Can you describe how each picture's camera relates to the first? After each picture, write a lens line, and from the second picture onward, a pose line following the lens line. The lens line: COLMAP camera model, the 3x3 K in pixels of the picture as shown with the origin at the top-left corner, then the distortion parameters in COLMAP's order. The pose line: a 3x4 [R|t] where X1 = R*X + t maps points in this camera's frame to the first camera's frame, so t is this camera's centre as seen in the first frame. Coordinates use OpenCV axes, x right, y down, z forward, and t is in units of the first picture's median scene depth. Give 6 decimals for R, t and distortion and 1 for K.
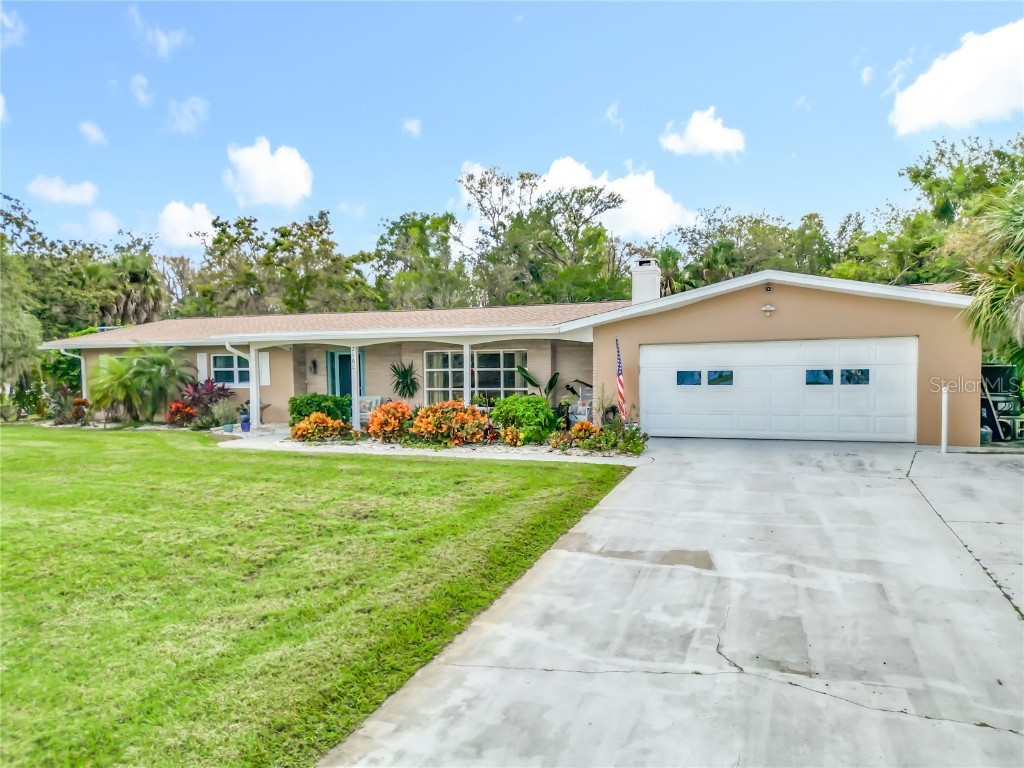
lens RADIAL K [[725.9, 0, 497.7], [0, 725.9, 410.0], [0, 0, 1]] dist [0.080095, -0.113158]
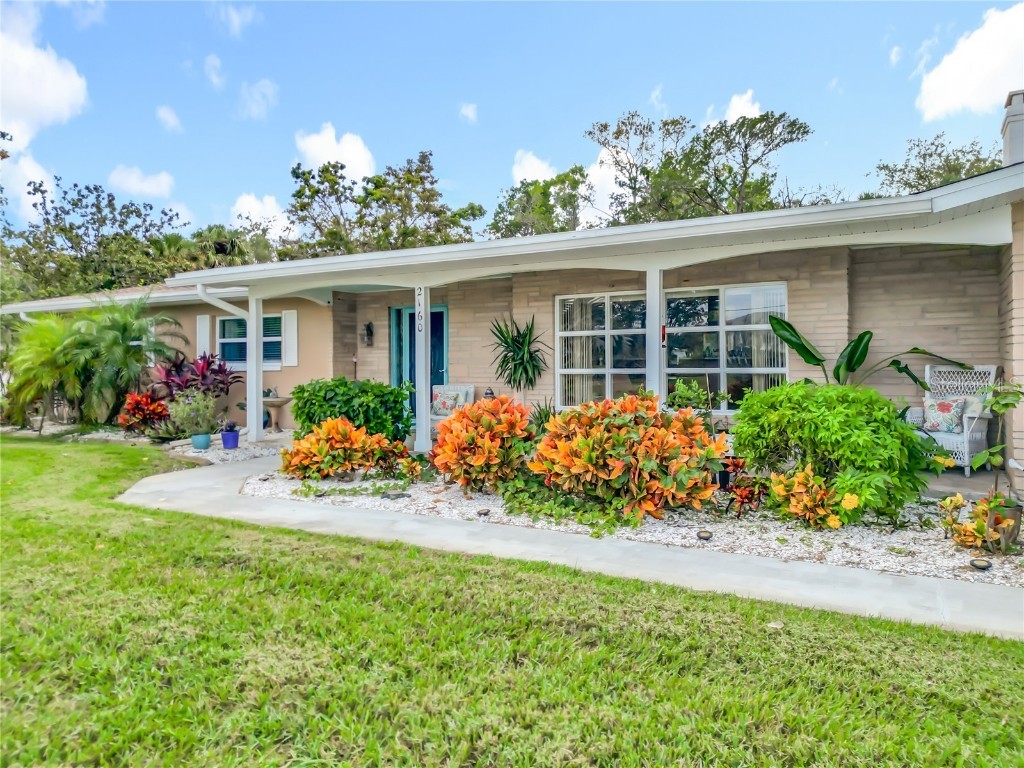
lens RADIAL K [[725.9, 0, 497.7], [0, 725.9, 410.0], [0, 0, 1]] dist [0.080095, -0.113158]
pose [[0.986575, 0.010468, -0.162972, -0.057226], [-0.007940, 0.999838, 0.016156, -0.009334], [0.163115, -0.014645, 0.986498, 0.483258]]
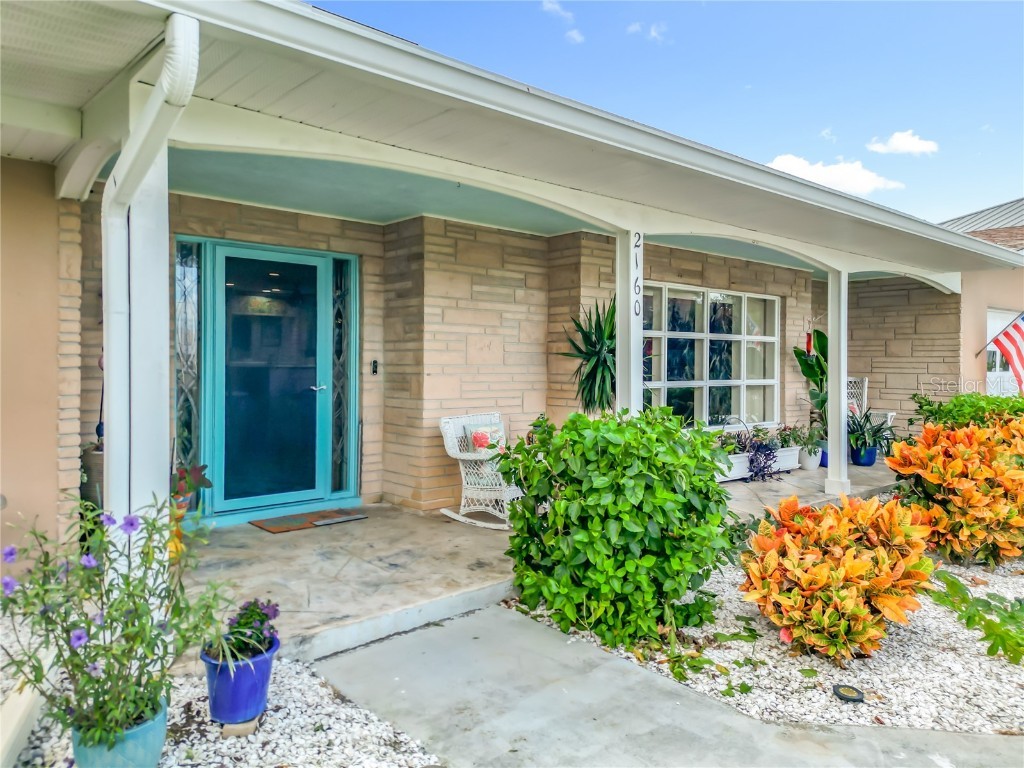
lens RADIAL K [[749.2, 0, 512.0], [0, 749.2, 384.0], [0, 0, 1]] dist [0.112954, -0.082122]
pose [[0.457839, -0.012298, 0.888950, -0.450584], [0.035886, 0.999345, -0.004657, -0.030427], [-0.888310, 0.034034, 0.457981, 0.881377]]
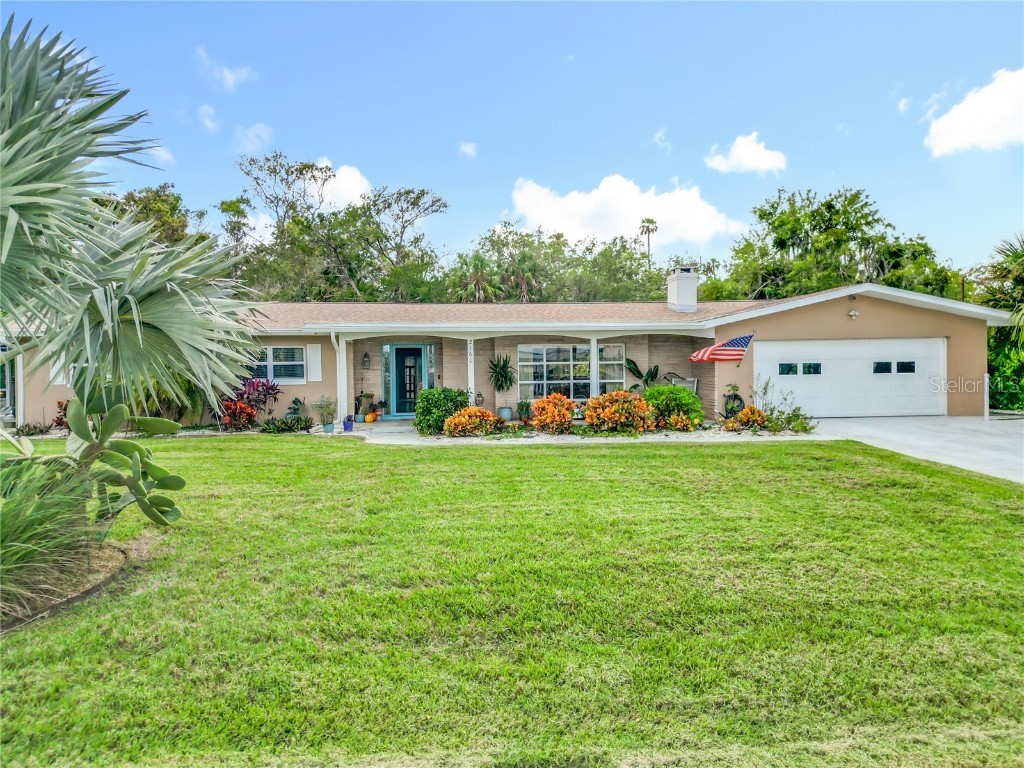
lens RADIAL K [[722.5, 0, 513.5], [0, 722.5, 403.0], [0, 0, 1]] dist [0.055484, -0.061814]
pose [[0.882314, -0.023862, 0.470055, -0.578149], [0.029064, 0.999570, -0.003811, 0.003099], [-0.469763, 0.017024, 0.882629, 0.122776]]
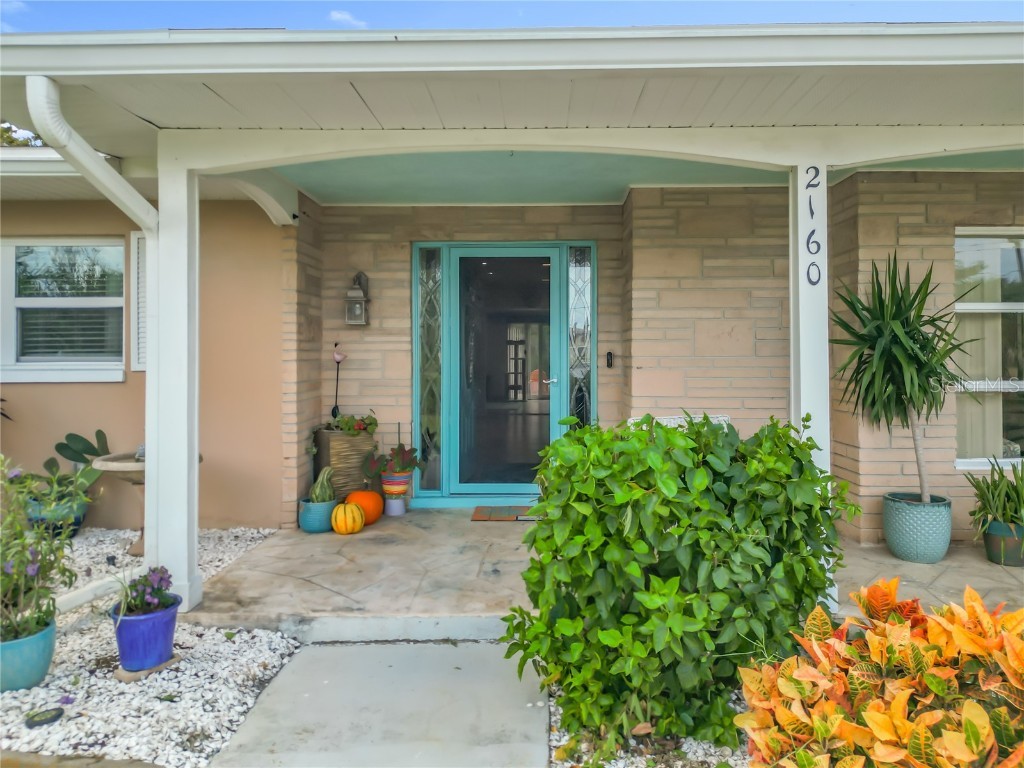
lens RADIAL K [[759.1, 0, 511.3], [0, 759.1, 364.1], [0, 0, 1]] dist [0.086297, -0.145902]
pose [[0.943731, 0.004470, 0.330684, -0.324418], [0.009374, 0.999145, -0.040259, -0.027603], [-0.330581, 0.041093, 0.942883, 0.809470]]
